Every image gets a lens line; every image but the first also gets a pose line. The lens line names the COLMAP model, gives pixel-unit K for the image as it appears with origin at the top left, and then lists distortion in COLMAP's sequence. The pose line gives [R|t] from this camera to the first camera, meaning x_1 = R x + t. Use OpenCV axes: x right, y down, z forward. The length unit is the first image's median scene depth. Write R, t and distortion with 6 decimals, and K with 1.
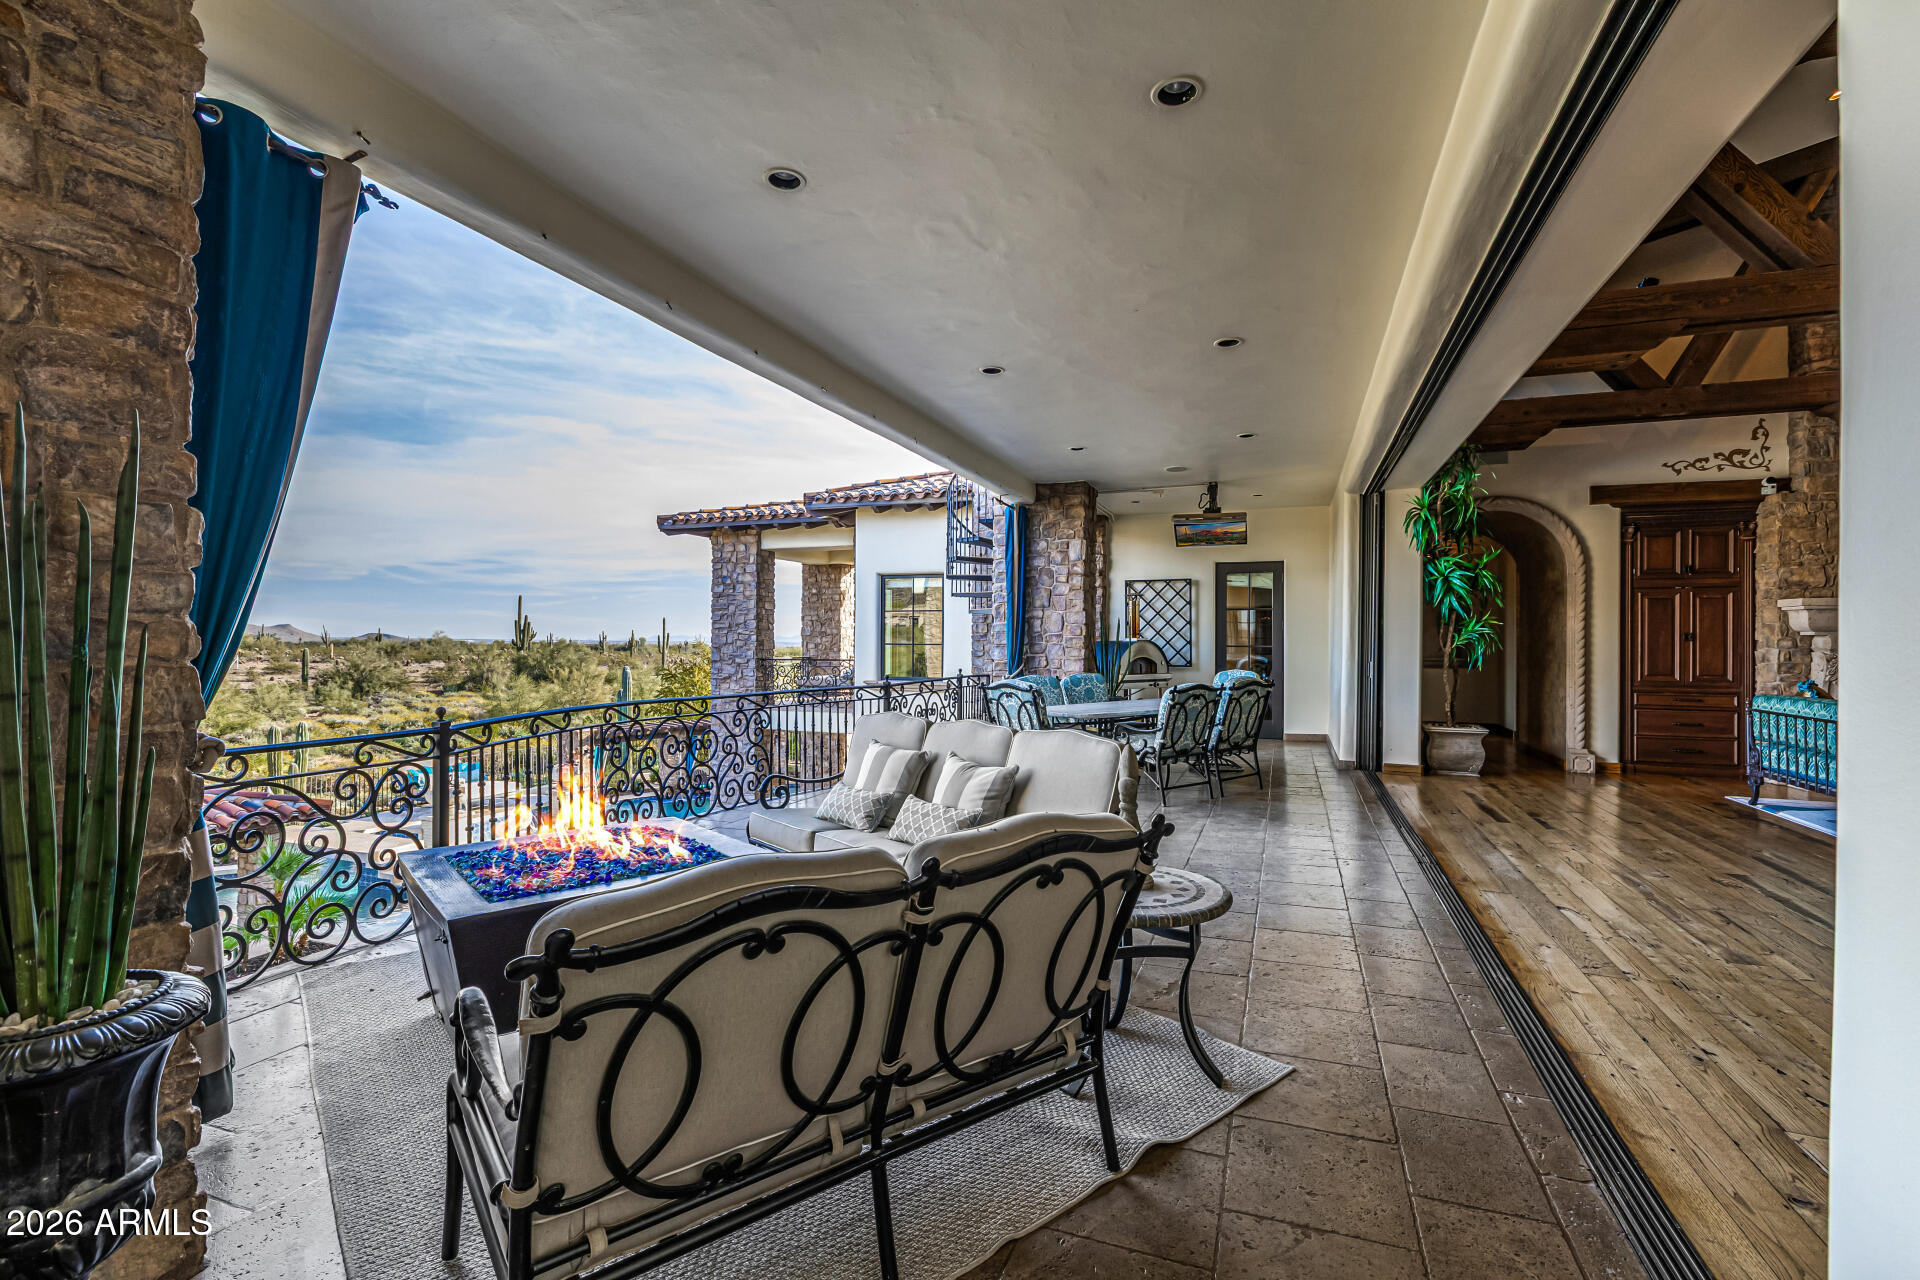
lens RADIAL K [[854.6, 0, 957.7], [0, 854.6, 640.1], [0, 0, 1]] dist [-0.000614, 0.000595]
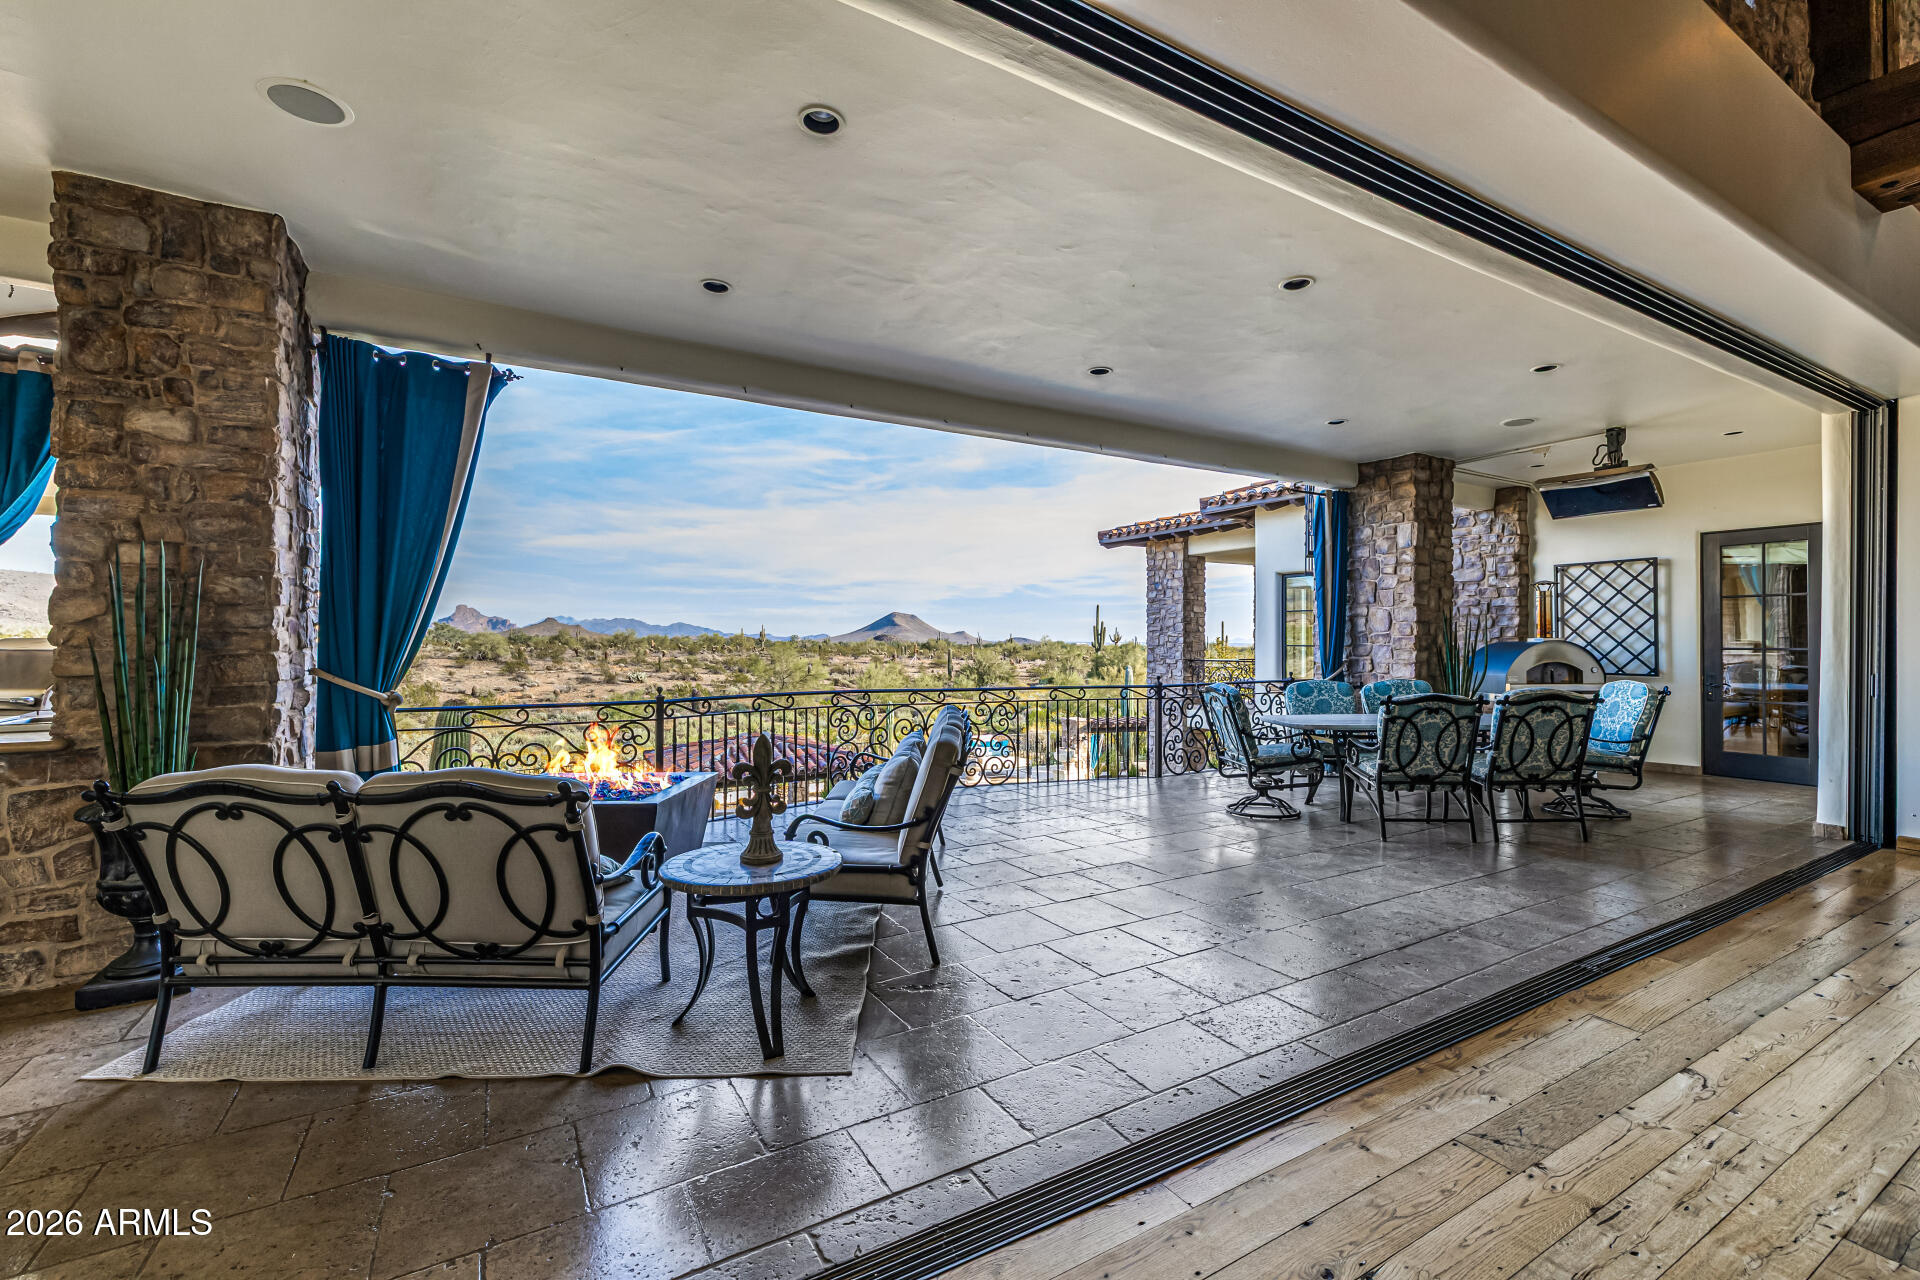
lens RADIAL K [[805.5, 0, 963.7], [0, 805.5, 639.4], [0, 0, 1]] dist [0.005558, 0.000230]
pose [[0.780288, -0.004418, -0.625405, 0.295799], [0.002069, 0.999988, -0.004483, 0.001337], [0.625417, 0.002204, 0.780288, 0.096395]]
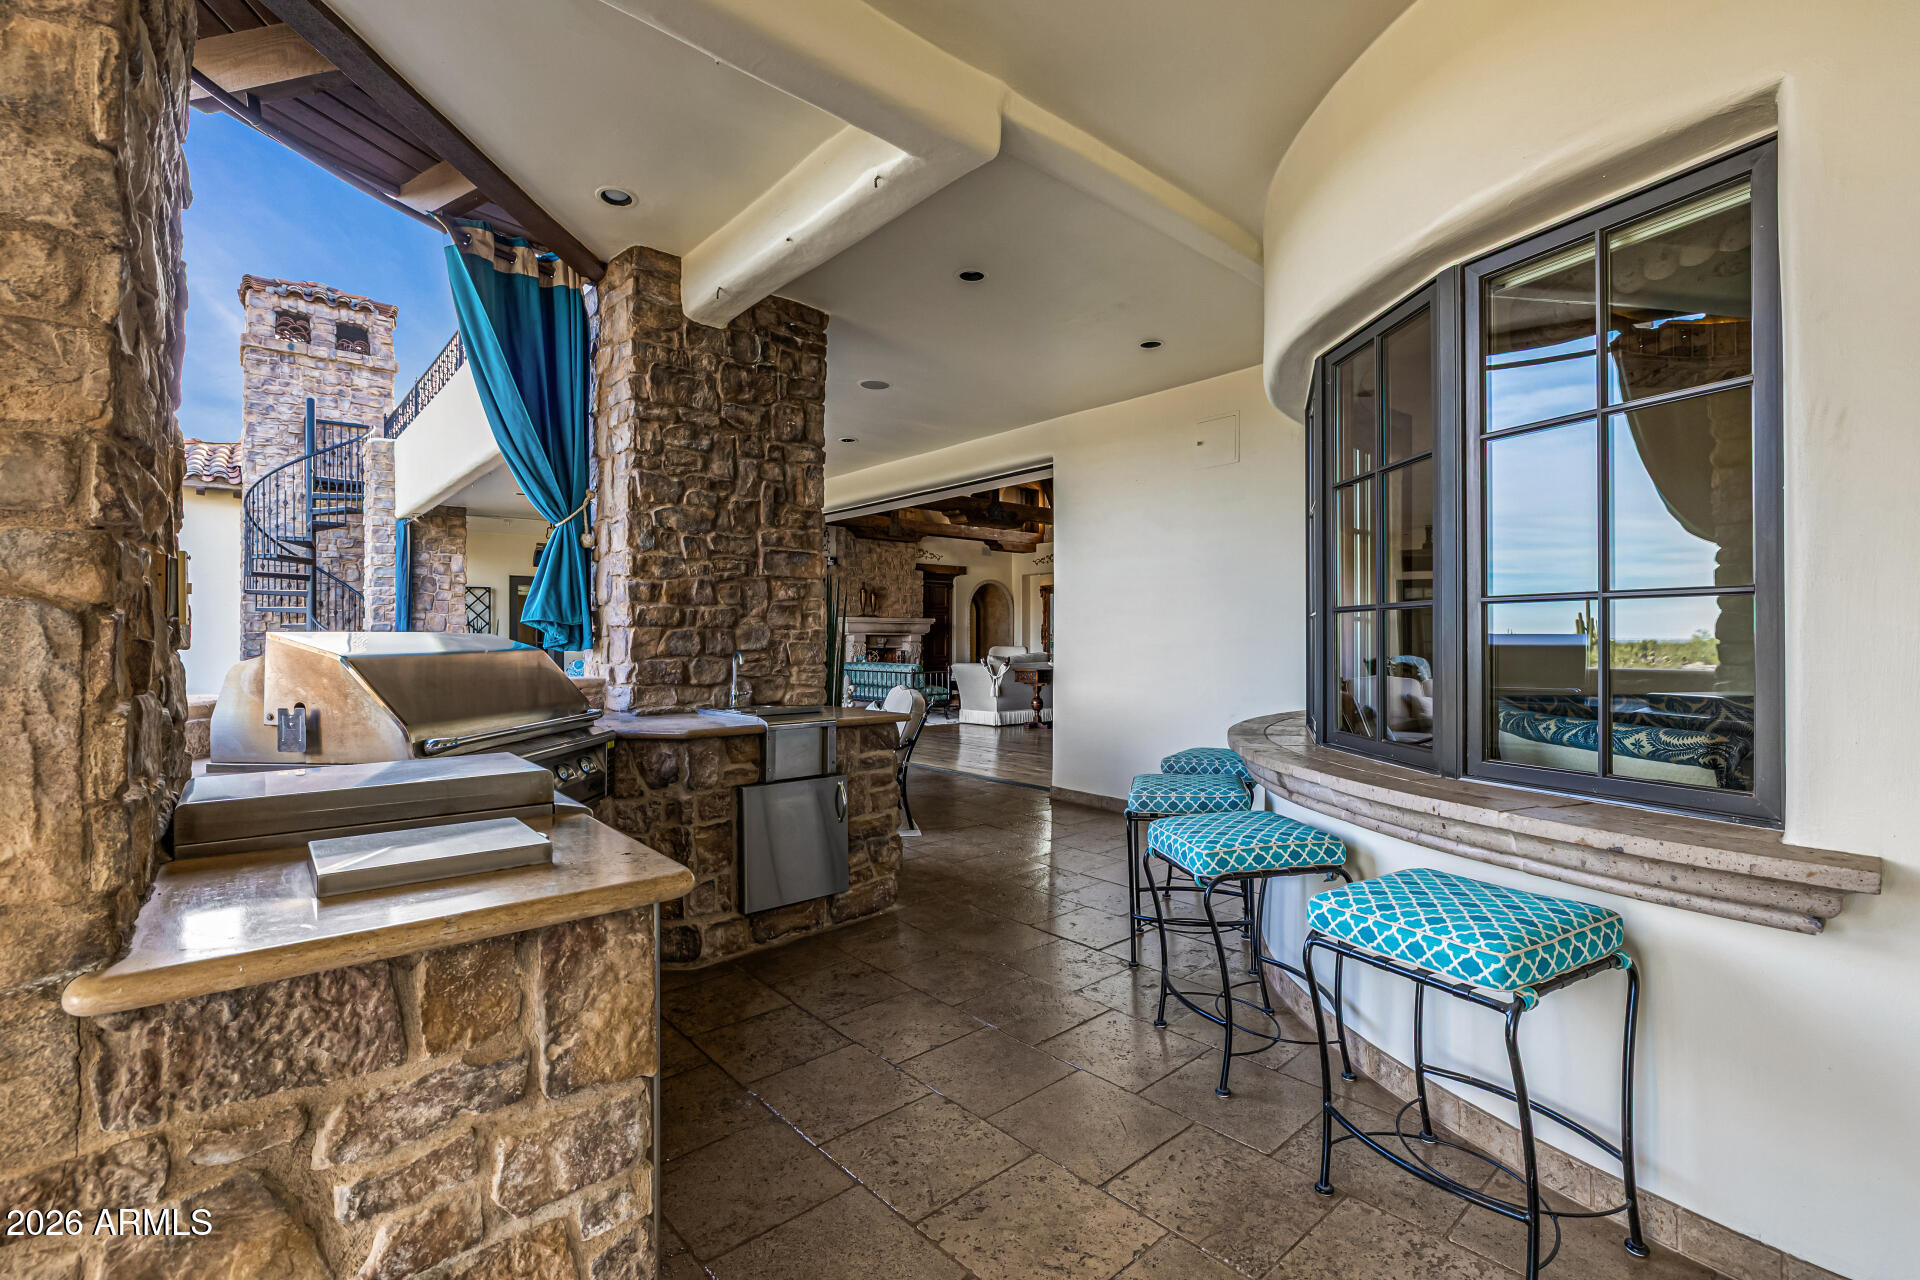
lens RADIAL K [[854.6, 0, 959.4], [0, 854.6, 636.7], [0, 0, 1]] dist [-0.000614, 0.000595]
pose [[0.465034, -0.002485, 0.885289, -0.595402], [0.004007, 0.999992, 0.000702, -0.000234], [-0.885284, 0.003221, 0.465041, -0.183560]]
